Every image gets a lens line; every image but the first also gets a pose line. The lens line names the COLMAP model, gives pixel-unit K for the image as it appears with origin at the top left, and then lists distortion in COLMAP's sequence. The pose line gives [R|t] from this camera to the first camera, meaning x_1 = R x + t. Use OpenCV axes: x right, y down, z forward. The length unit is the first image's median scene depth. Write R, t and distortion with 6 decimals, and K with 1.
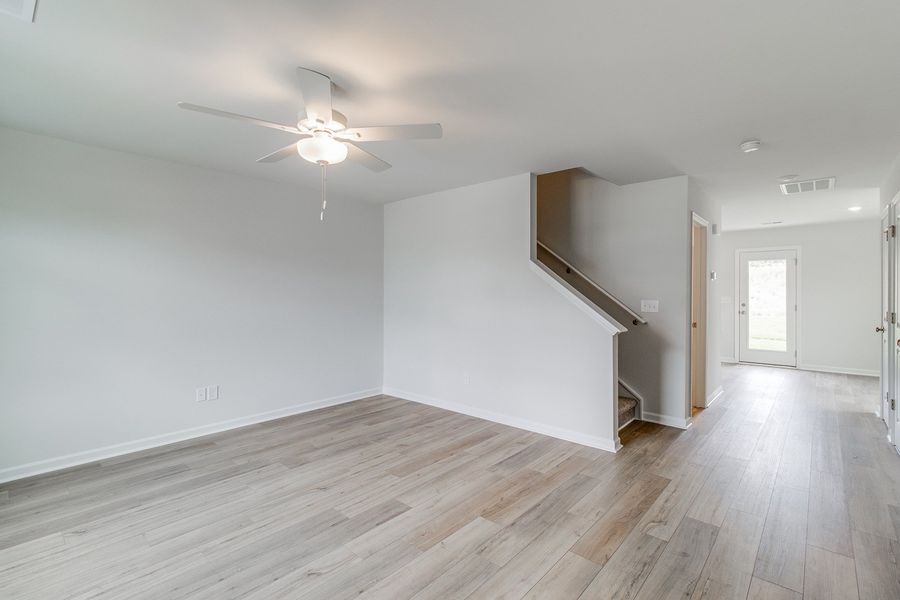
lens RADIAL K [[419.2, 0, 453.2], [0, 419.2, 297.3], [0, 0, 1]] dist [0.004810, -0.000752]
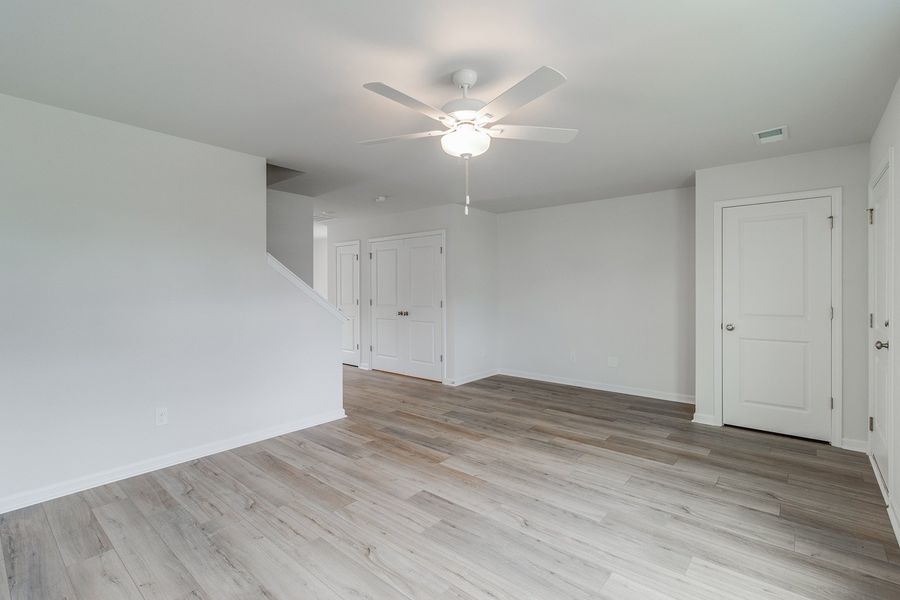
lens RADIAL K [[419.2, 0, 455.4], [0, 419.2, 304.8], [0, 0, 1]] dist [0.004810, -0.000752]
pose [[-0.033432, -0.037974, 0.998719, -0.954804], [0.016975, 0.999112, 0.038557, -0.006737], [-0.999297, 0.018243, -0.032758, 0.786442]]
